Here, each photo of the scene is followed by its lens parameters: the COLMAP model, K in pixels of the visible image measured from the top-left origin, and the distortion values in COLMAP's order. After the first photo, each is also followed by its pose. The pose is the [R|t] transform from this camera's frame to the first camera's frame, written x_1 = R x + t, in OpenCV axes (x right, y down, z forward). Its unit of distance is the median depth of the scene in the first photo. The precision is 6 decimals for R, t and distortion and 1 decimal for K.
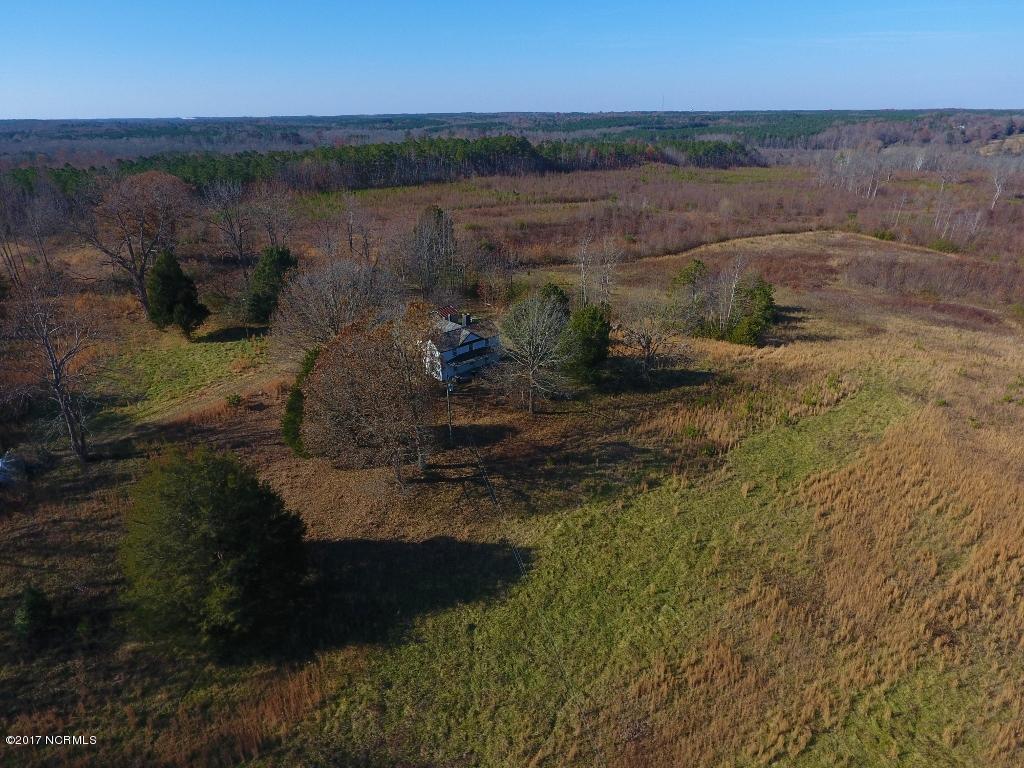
lens RADIAL K [[597.8, 0, 509.9], [0, 597.8, 384.2], [0, 0, 1]] dist [-0.003943, -0.001487]
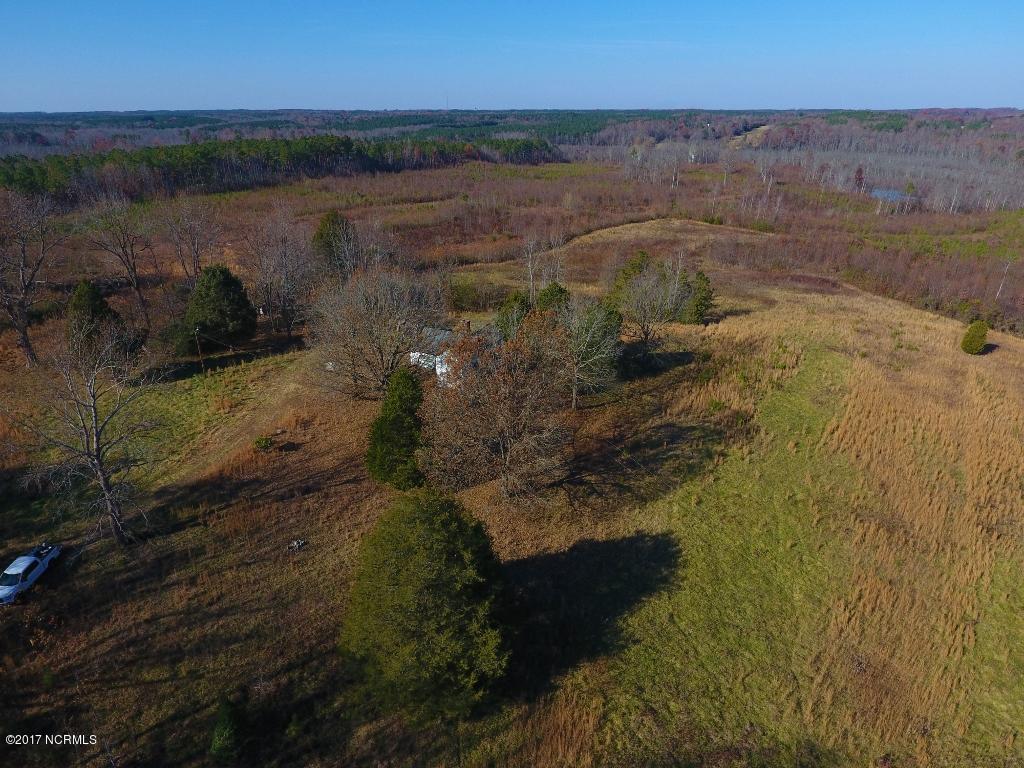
lens RADIAL K [[597.8, 0, 509.9], [0, 597.8, 384.2], [0, 0, 1]] dist [-0.003943, -0.001487]
pose [[0.945085, -0.129255, 0.300178, -0.281739], [0.128406, 0.991463, 0.022644, -0.024648], [-0.300542, 0.017144, 0.953614, 0.042573]]
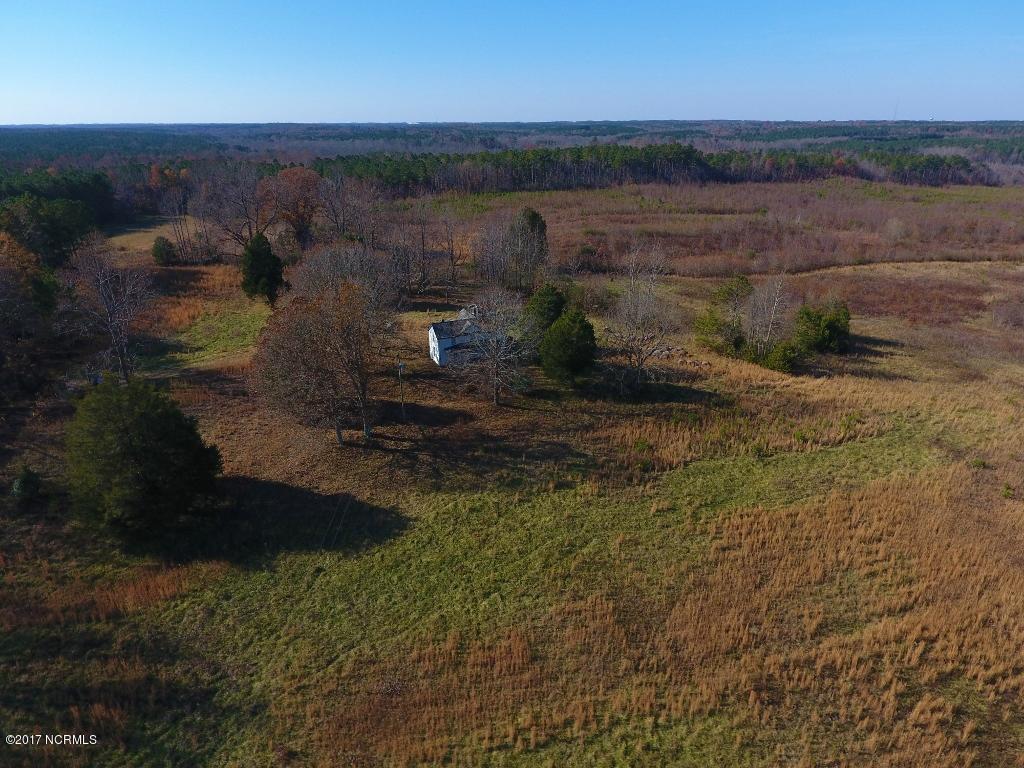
lens RADIAL K [[597.8, 0, 509.9], [0, 597.8, 384.2], [0, 0, 1]] dist [-0.003943, -0.001487]
pose [[0.951479, 0.129677, -0.279054, 0.261956], [-0.132487, 0.991145, 0.008853, 0.000620], [0.277731, 0.028547, 0.960234, 0.003979]]
